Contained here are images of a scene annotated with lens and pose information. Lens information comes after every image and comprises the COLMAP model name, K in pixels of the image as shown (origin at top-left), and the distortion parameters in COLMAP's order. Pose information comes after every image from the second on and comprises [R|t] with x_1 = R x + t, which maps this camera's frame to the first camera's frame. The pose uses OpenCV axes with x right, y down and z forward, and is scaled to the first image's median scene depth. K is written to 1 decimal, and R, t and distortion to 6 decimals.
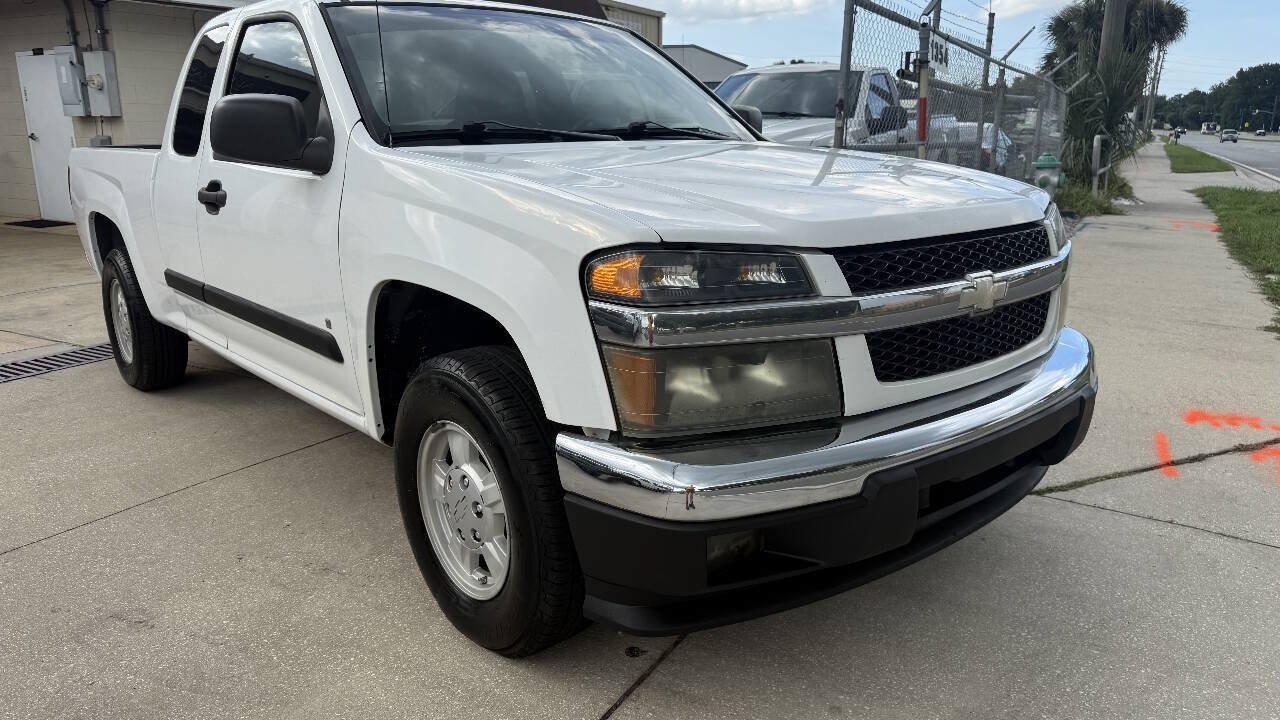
lens RADIAL K [[924.9, 0, 643.4], [0, 924.9, 362.1], [0, 0, 1]] dist [-0.003685, -0.002254]
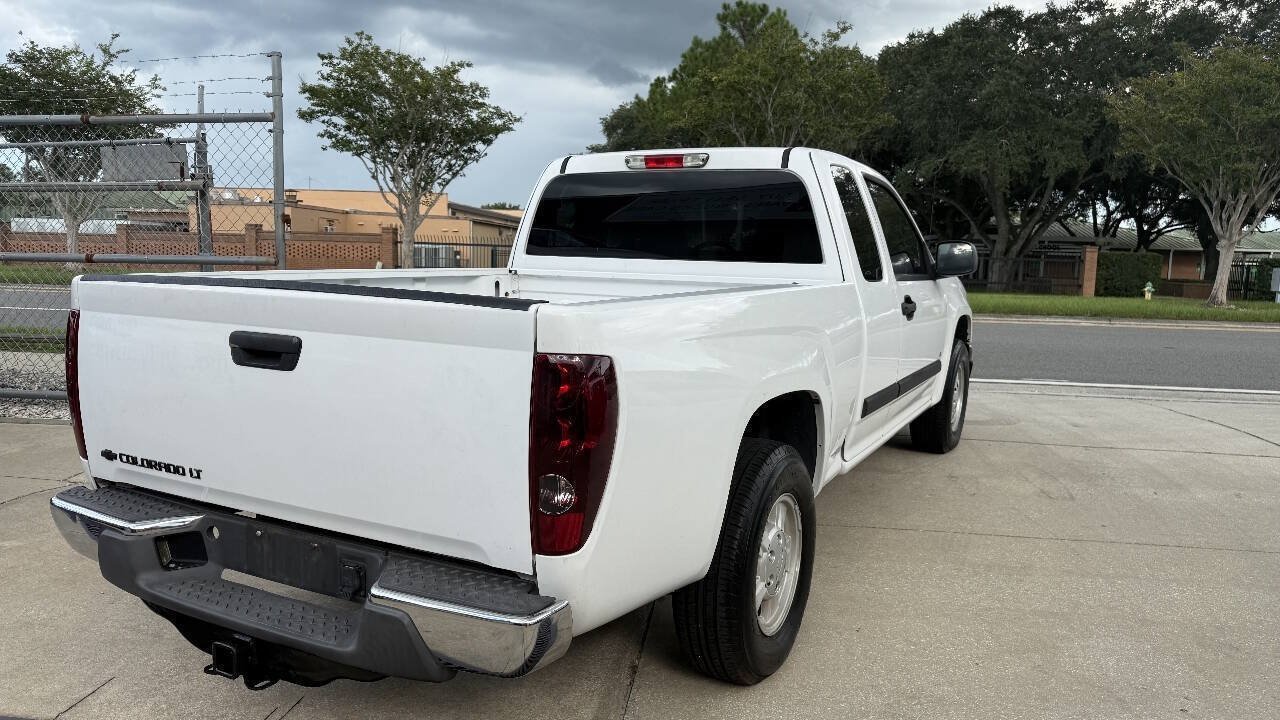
lens RADIAL K [[904.6, 0, 640.5], [0, 904.6, 363.7], [0, 0, 1]] dist [0.065094, -0.093632]
pose [[-0.357776, -0.126743, 0.925166, -2.342874], [0.205758, 0.955696, 0.210495, -0.690714], [-0.910857, 0.265670, -0.315847, 2.697131]]
